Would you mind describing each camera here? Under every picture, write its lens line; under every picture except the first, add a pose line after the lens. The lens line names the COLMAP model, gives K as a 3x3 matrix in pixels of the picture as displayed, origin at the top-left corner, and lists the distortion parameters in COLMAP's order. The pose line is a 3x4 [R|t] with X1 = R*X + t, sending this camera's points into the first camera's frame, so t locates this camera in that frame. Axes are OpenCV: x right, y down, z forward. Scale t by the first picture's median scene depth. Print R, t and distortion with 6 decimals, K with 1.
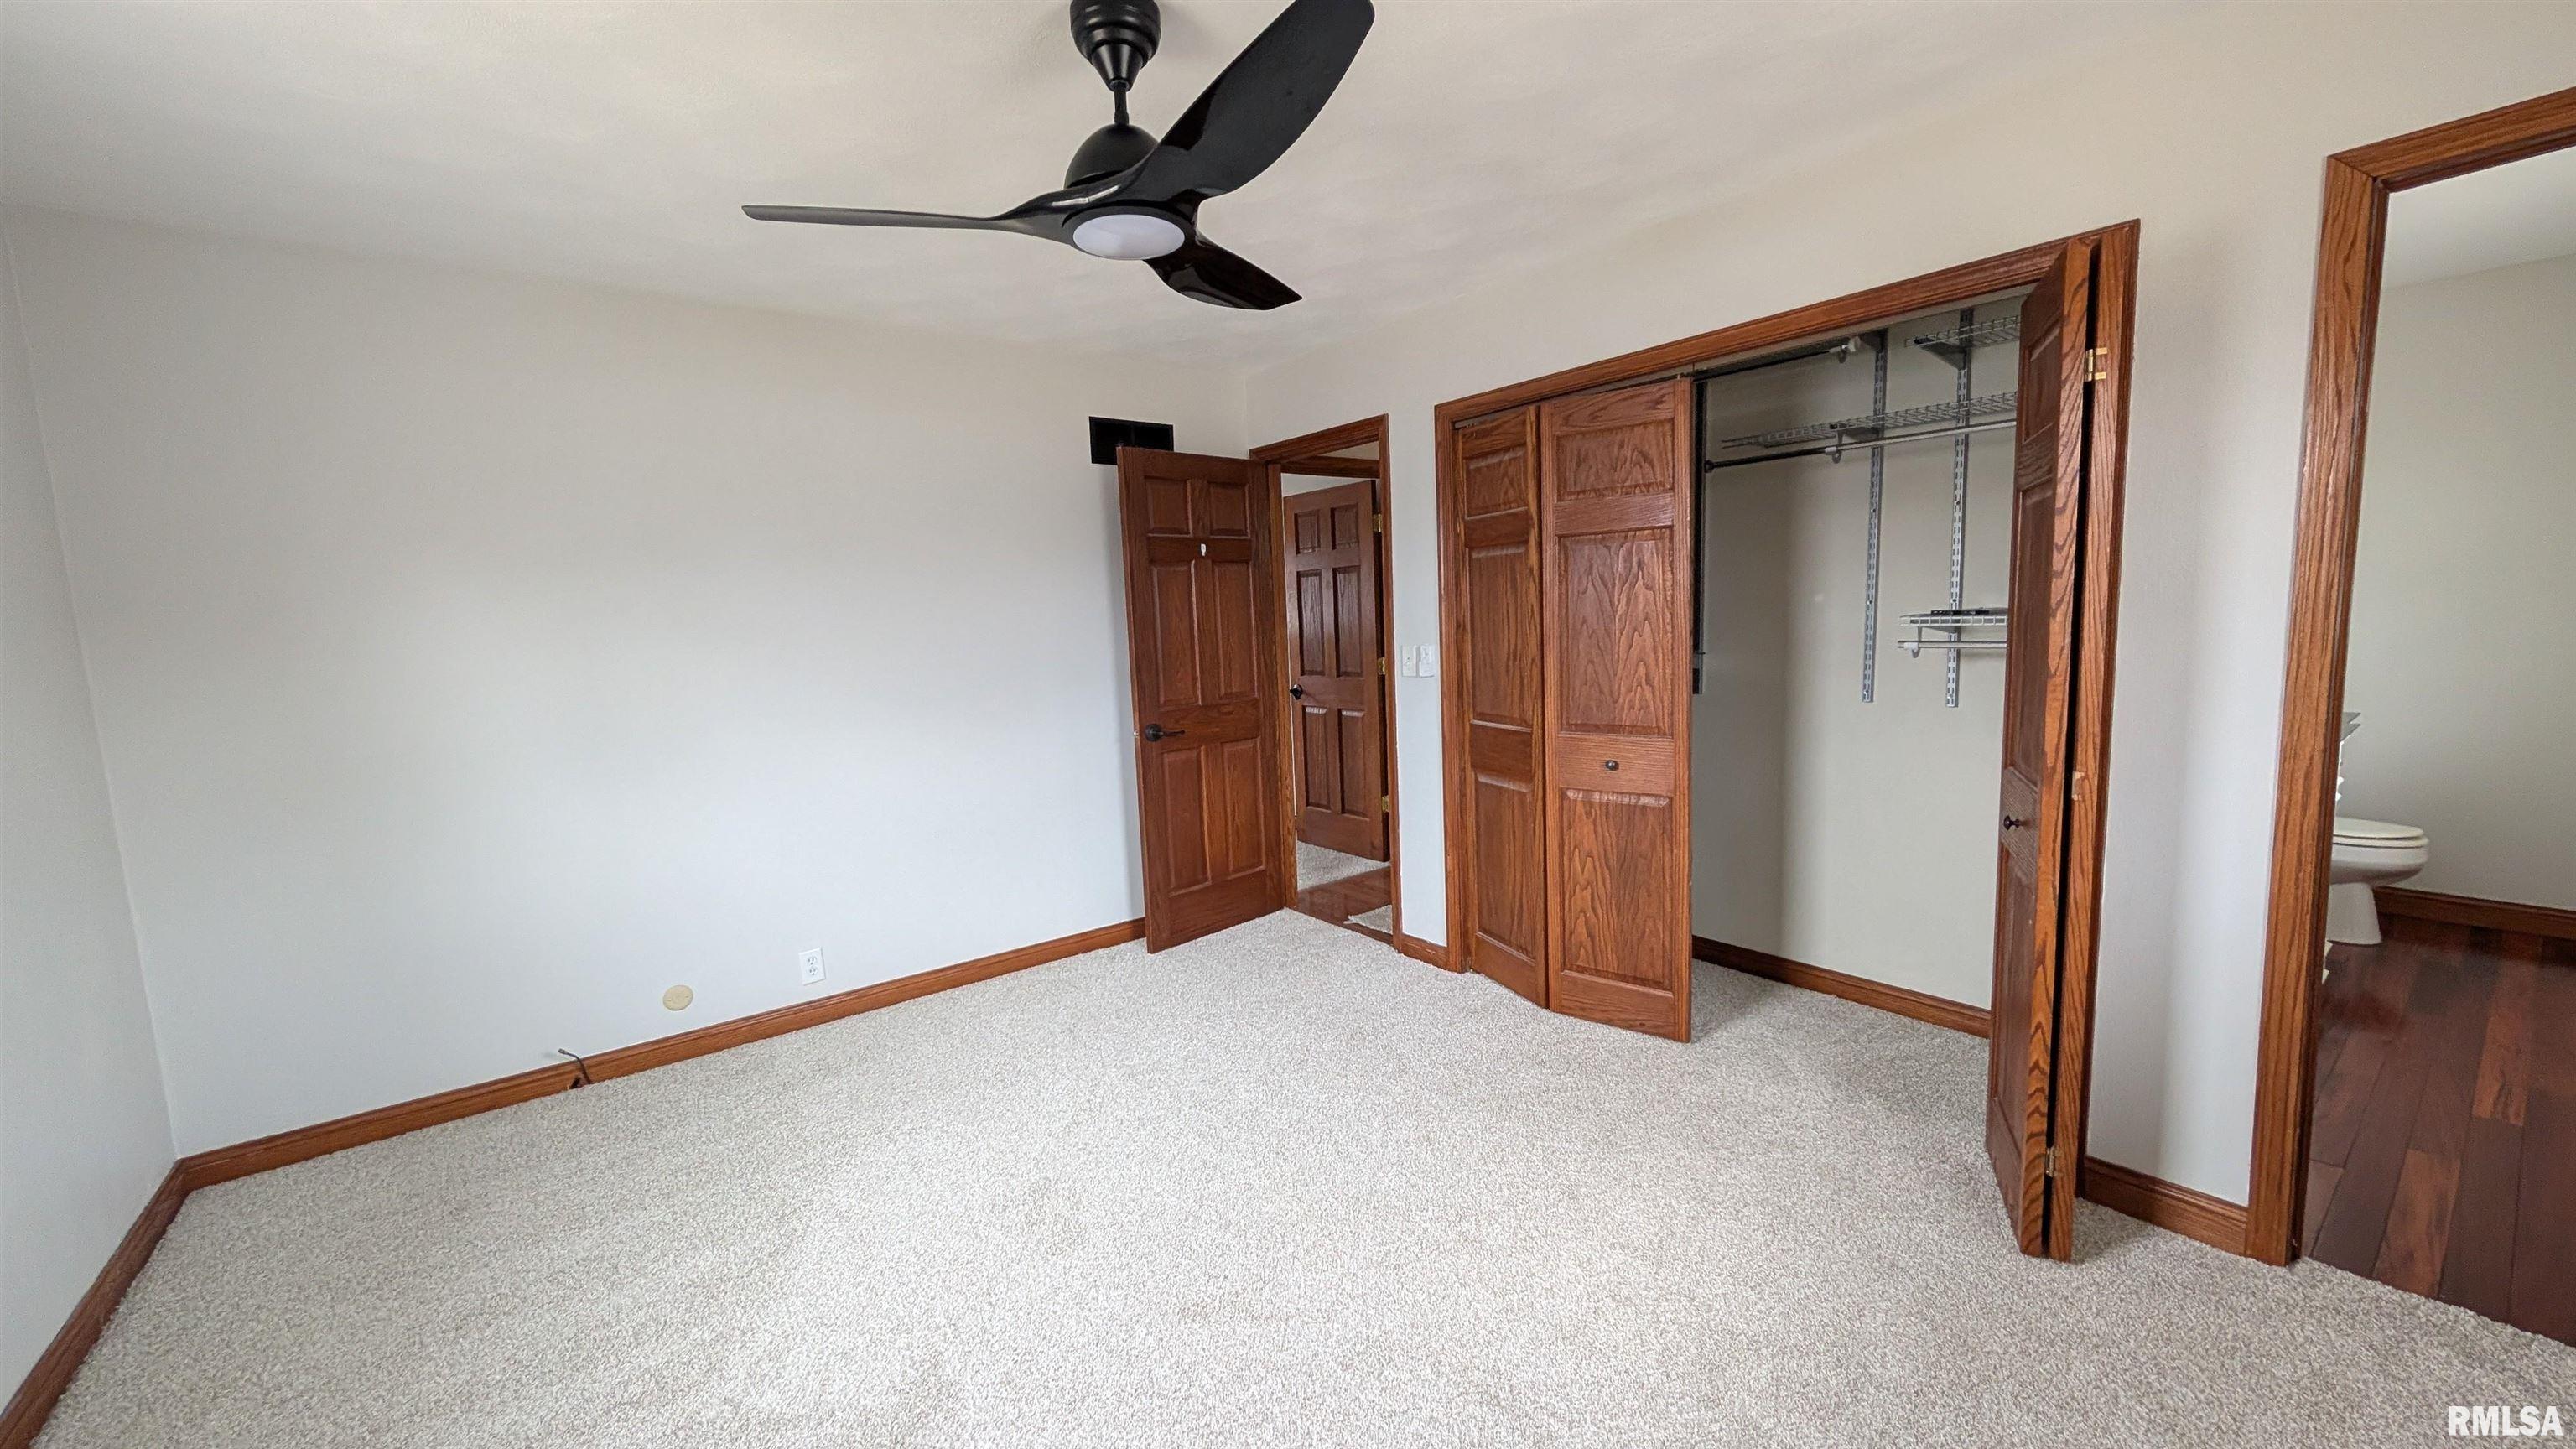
lens RADIAL K [[973.8, 0, 1283.5], [0, 973.8, 724.3], [0, 0, 1]] dist [-0.003470, 0.001307]
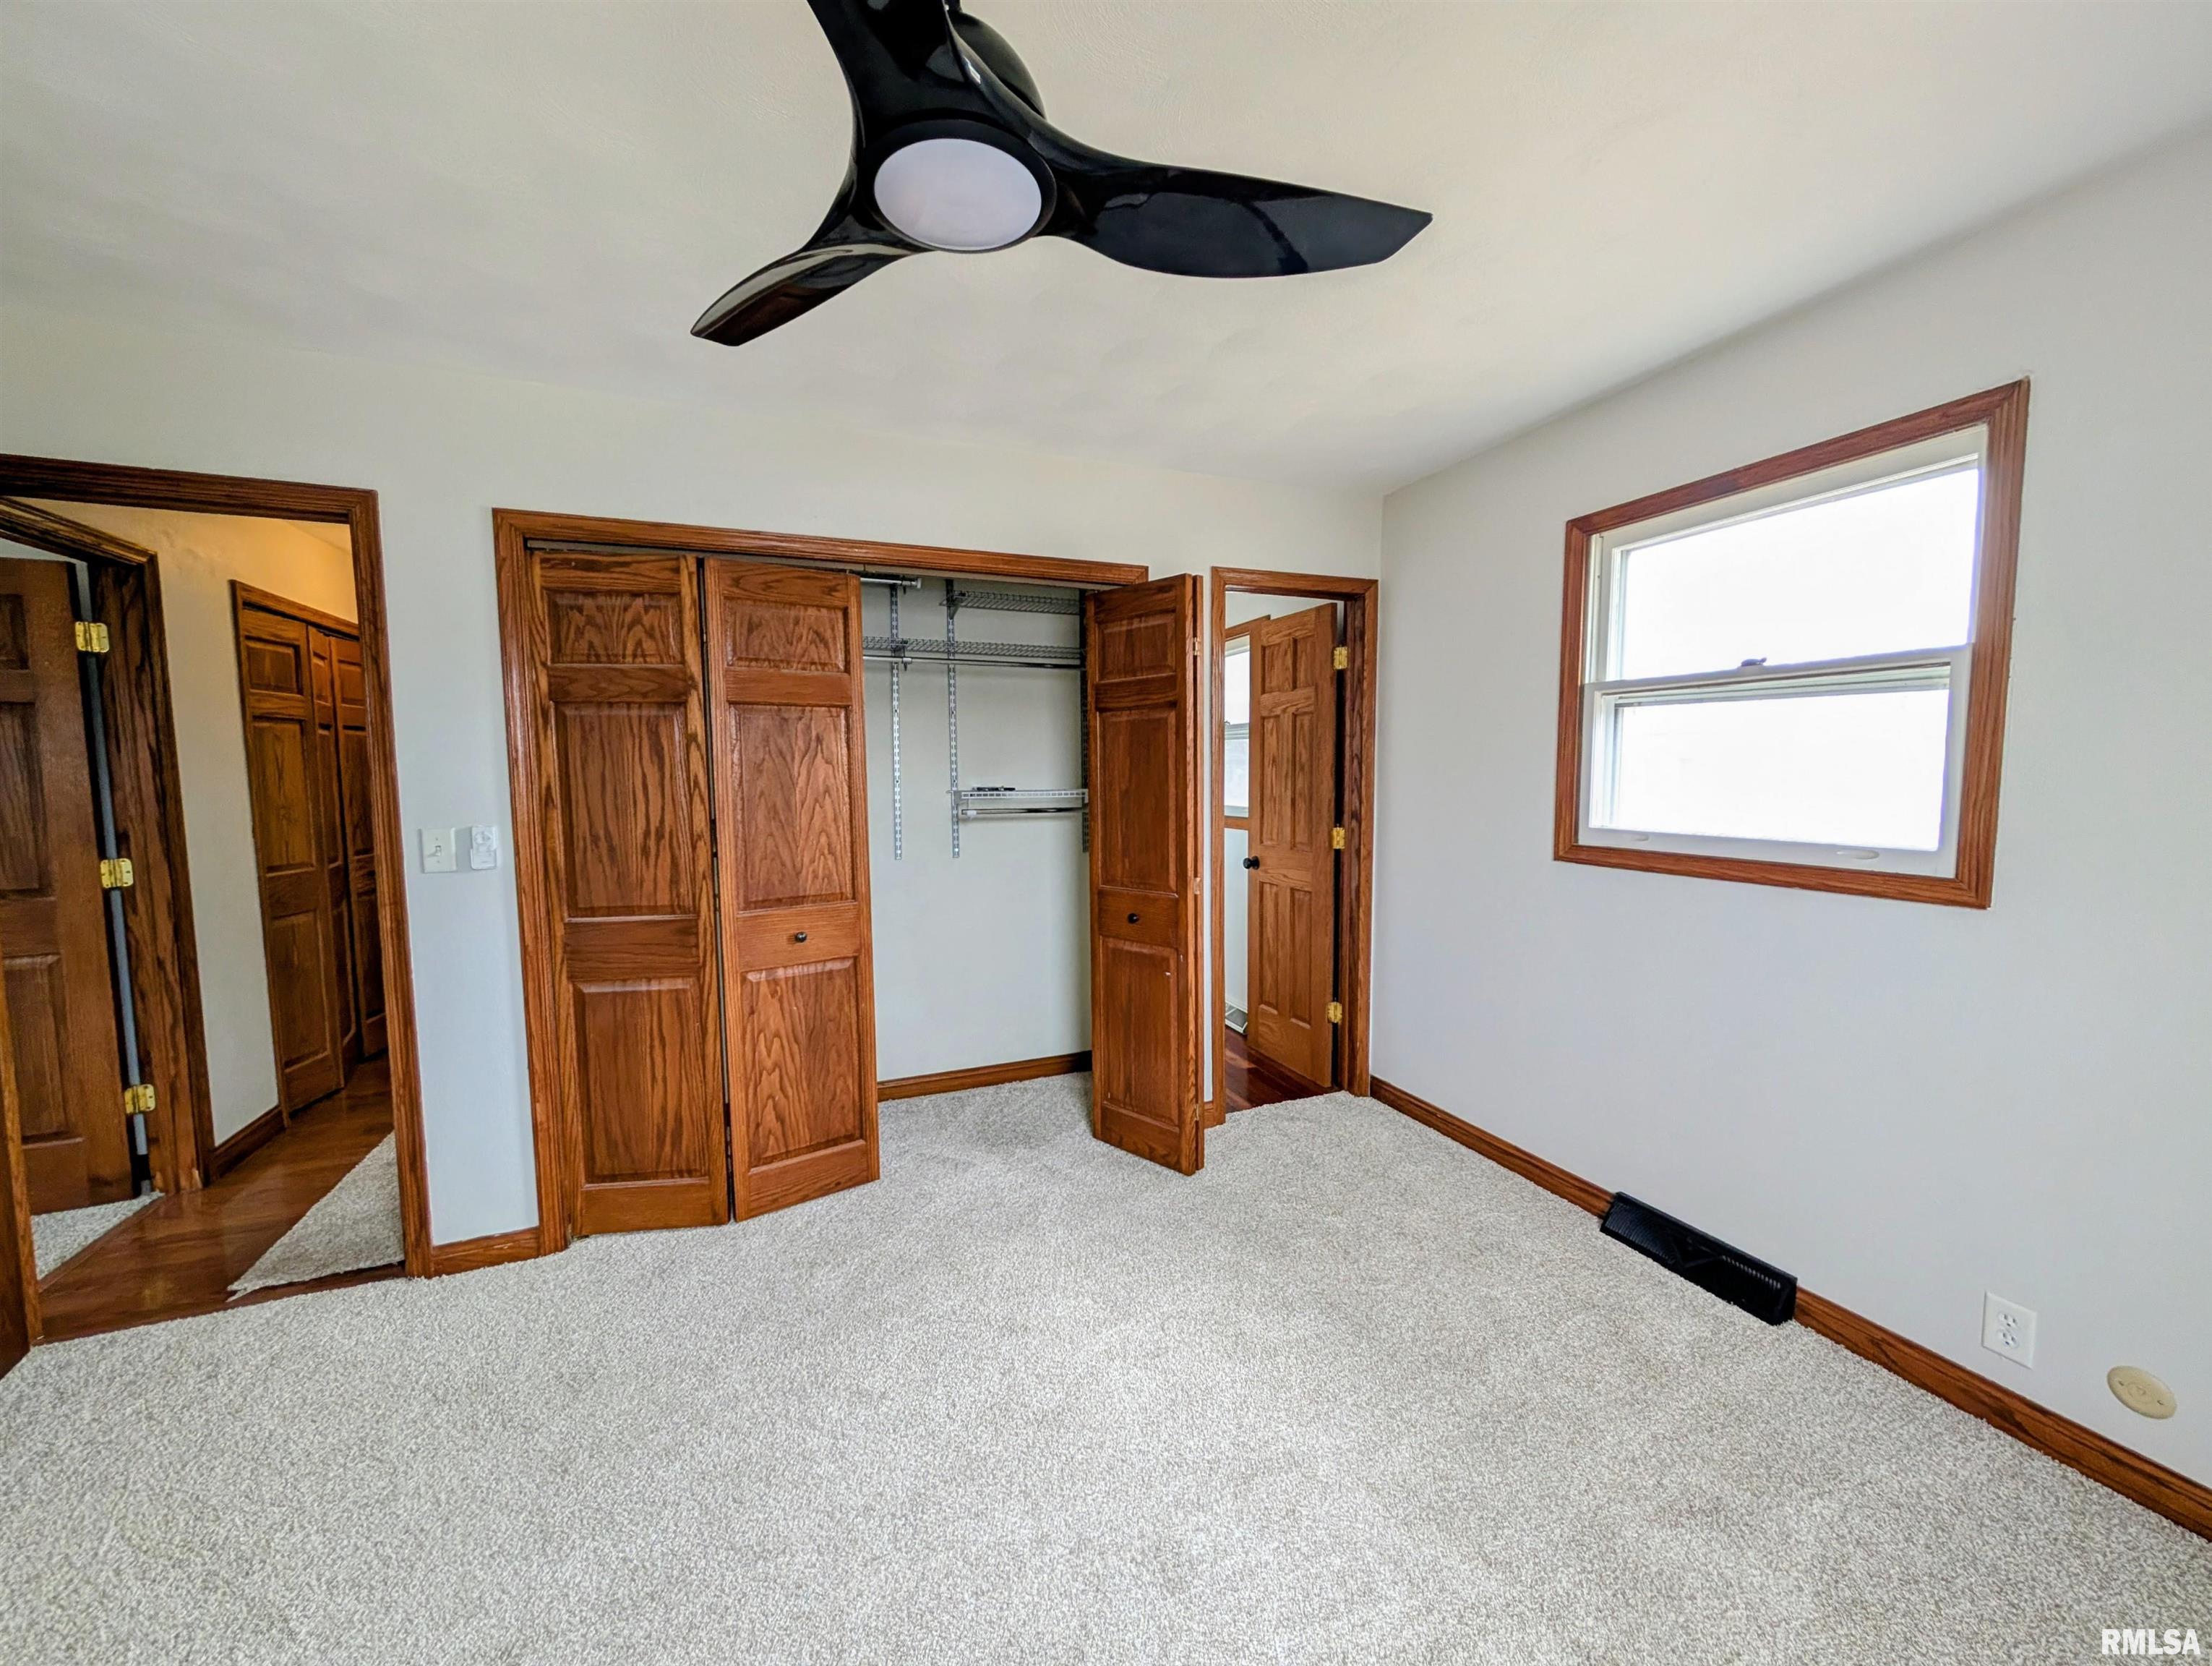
lens RADIAL K [[838.1, 0, 1100.3], [0, 838.1, 838.6], [0, 0, 1]] dist [0.000253, -0.000034]
pose [[0.265016, -0.036533, 0.963552, -0.392364], [0.111217, 0.993771, 0.007089, -0.029430], [-0.957809, 0.105285, 0.267428, 0.450359]]
